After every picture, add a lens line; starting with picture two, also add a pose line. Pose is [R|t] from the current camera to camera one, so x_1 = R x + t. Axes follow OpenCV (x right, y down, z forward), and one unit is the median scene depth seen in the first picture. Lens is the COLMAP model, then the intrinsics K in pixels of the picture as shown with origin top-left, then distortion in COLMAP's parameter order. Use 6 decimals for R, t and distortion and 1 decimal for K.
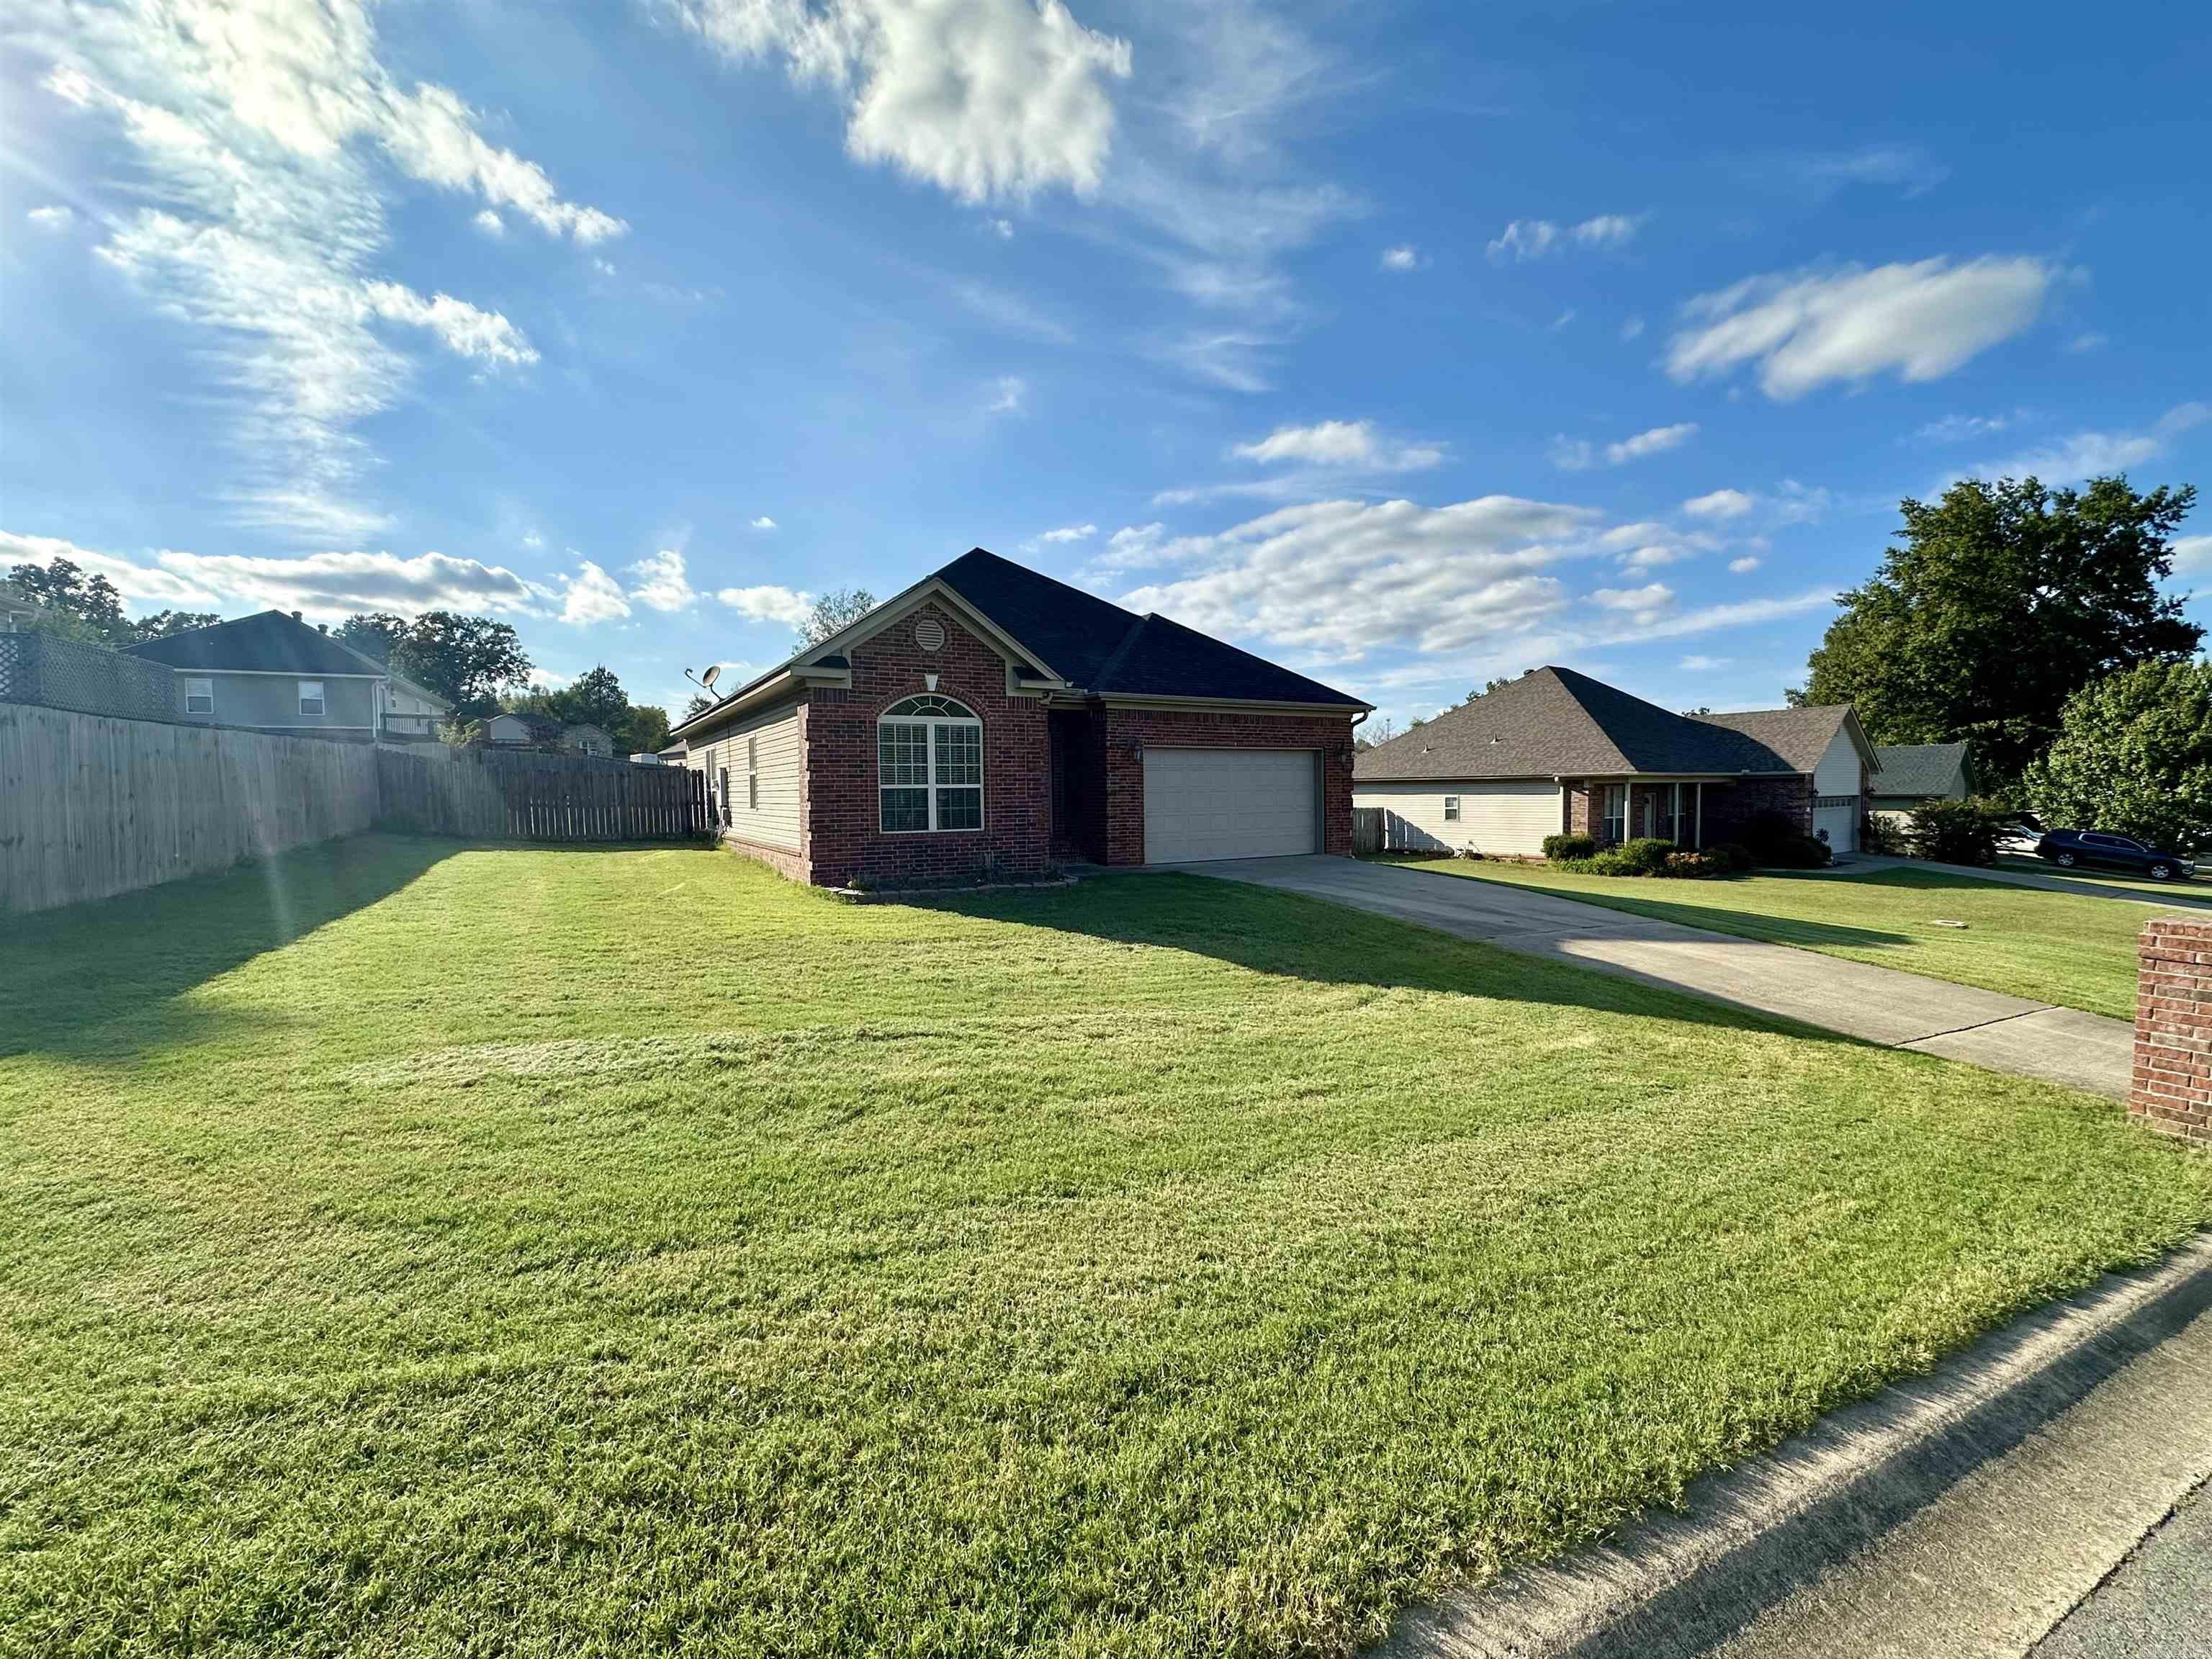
lens RADIAL K [[1048.9, 0, 1106.0], [0, 1048.9, 829.5], [0, 0, 1]] dist [0.001117, 0.000212]
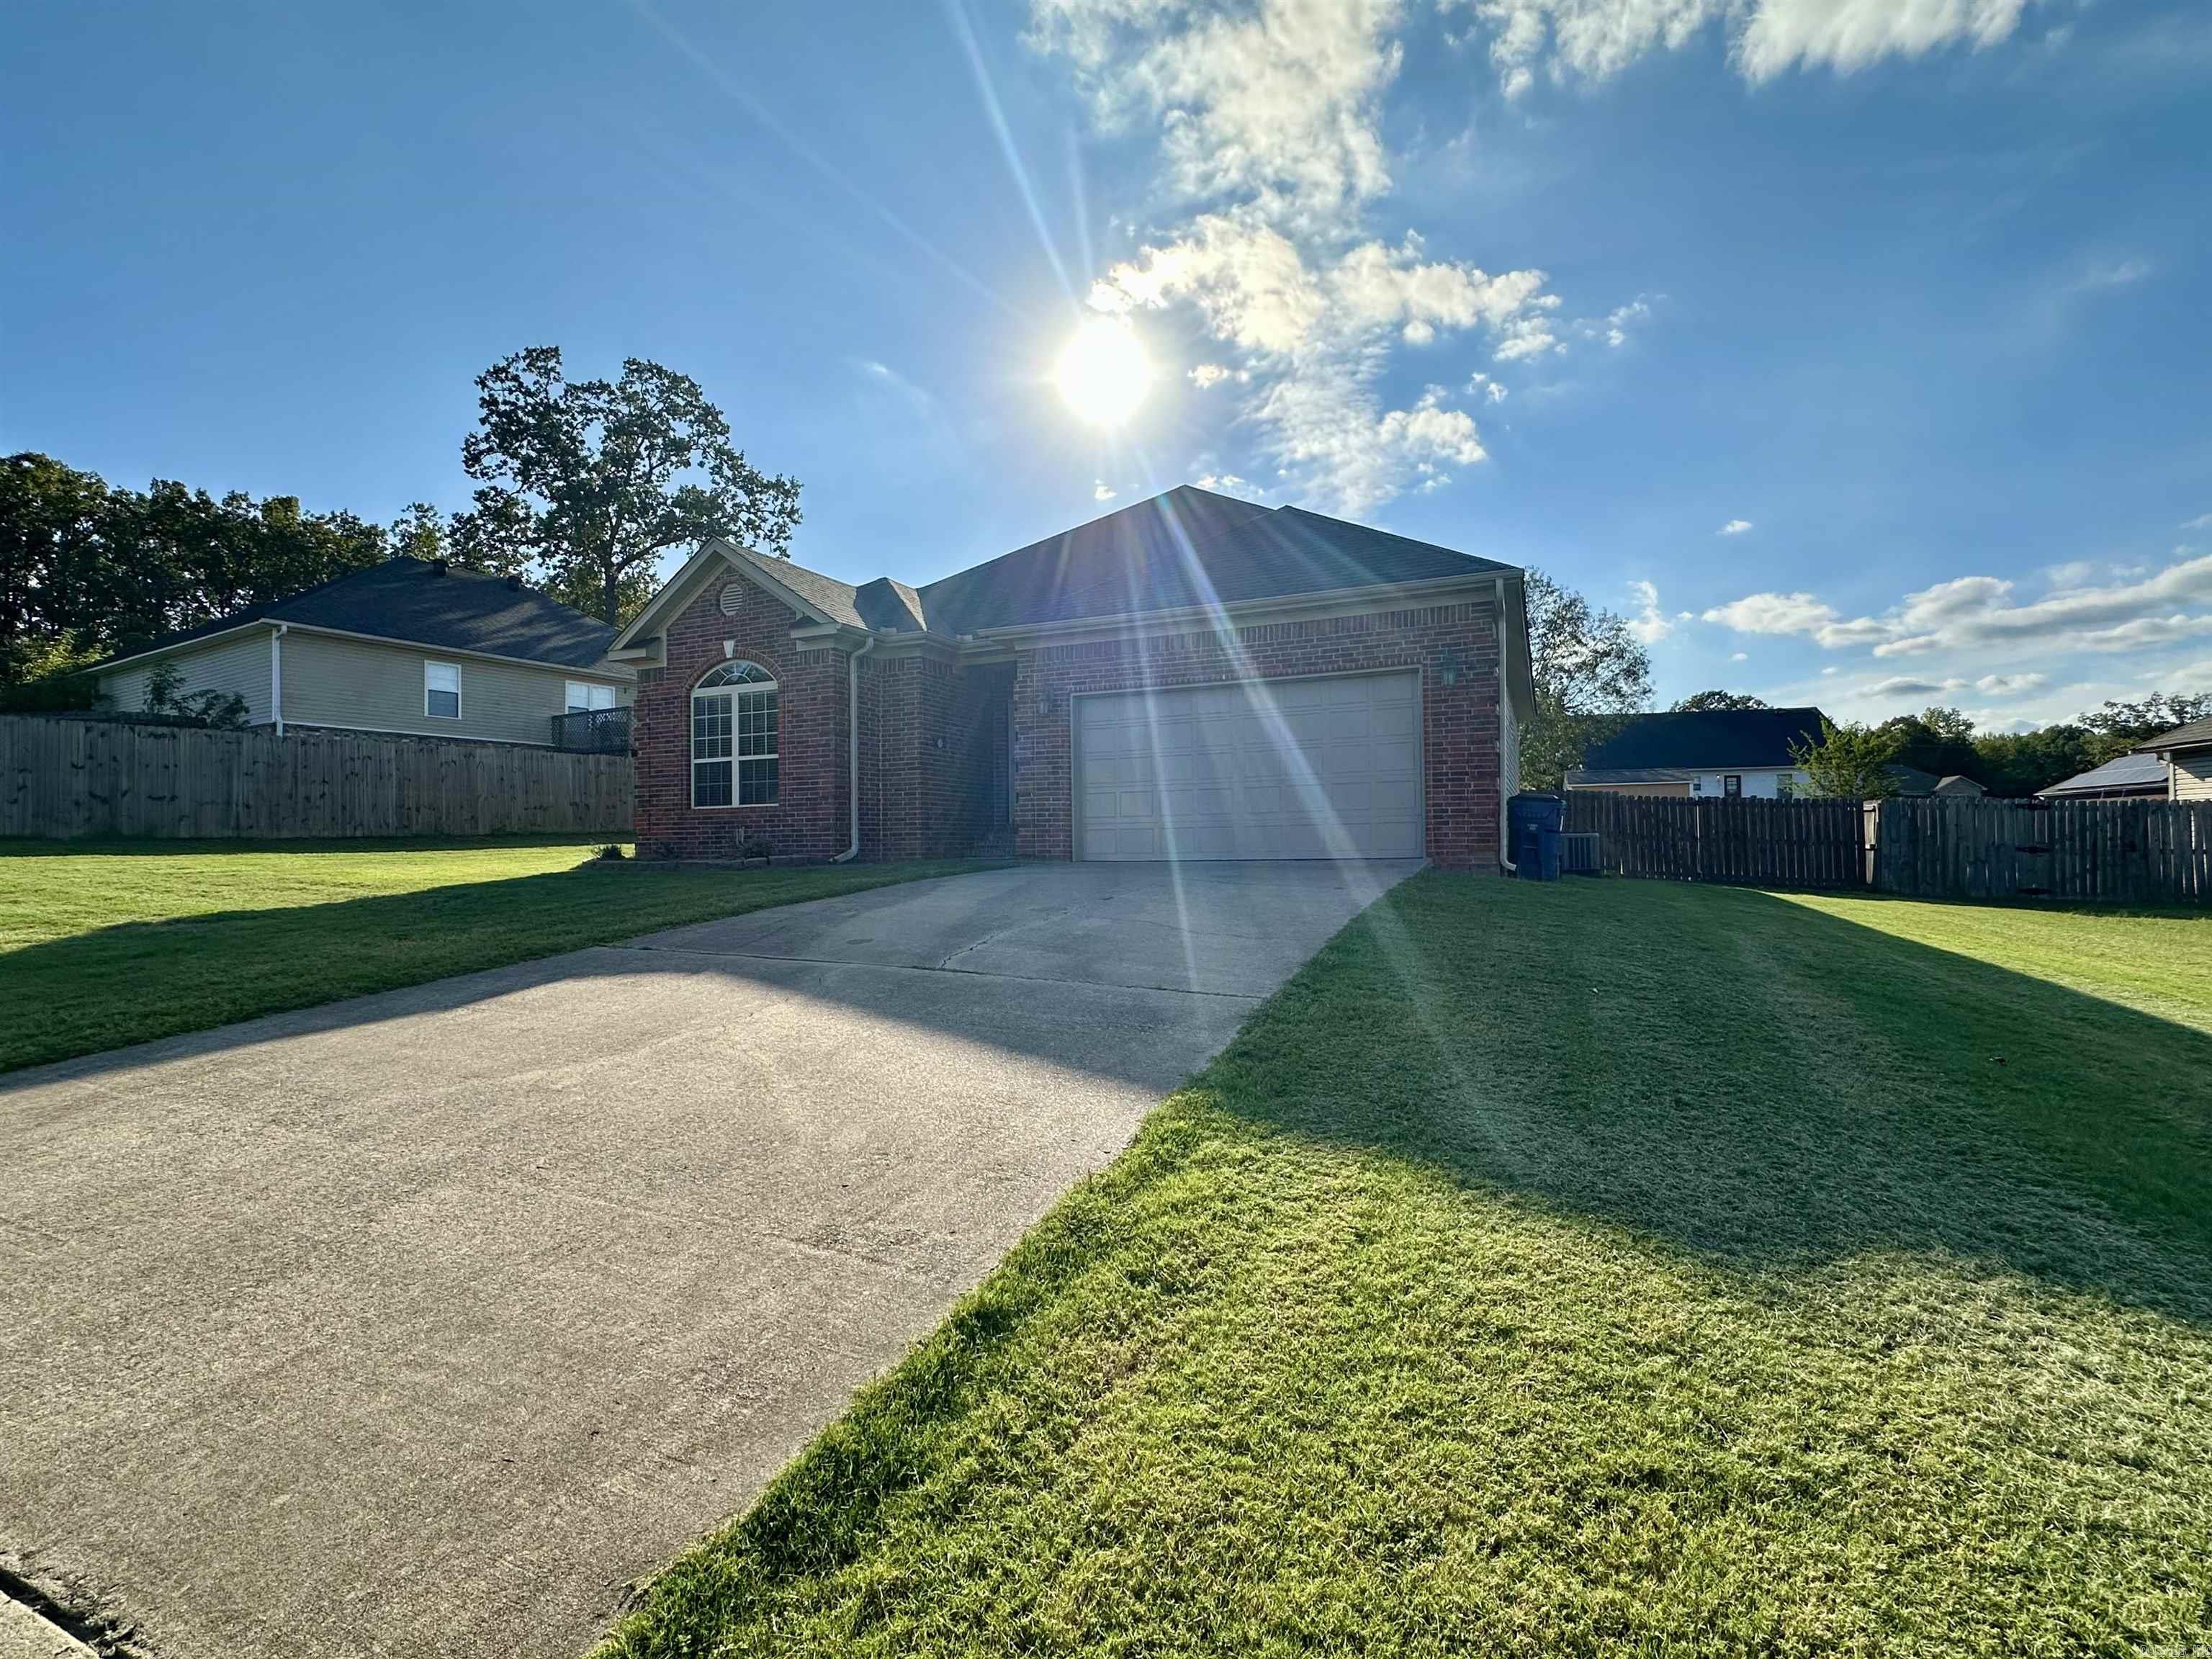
lens RADIAL K [[963.6, 0, 1123.2], [0, 963.6, 829.4], [0, 0, 1]] dist [0.009245, -0.000076]
pose [[0.571512, -0.003314, -0.820587, 0.727407], [-0.020460, 0.999623, -0.018287, 0.029957], [0.820339, 0.027241, 0.571229, 0.777784]]
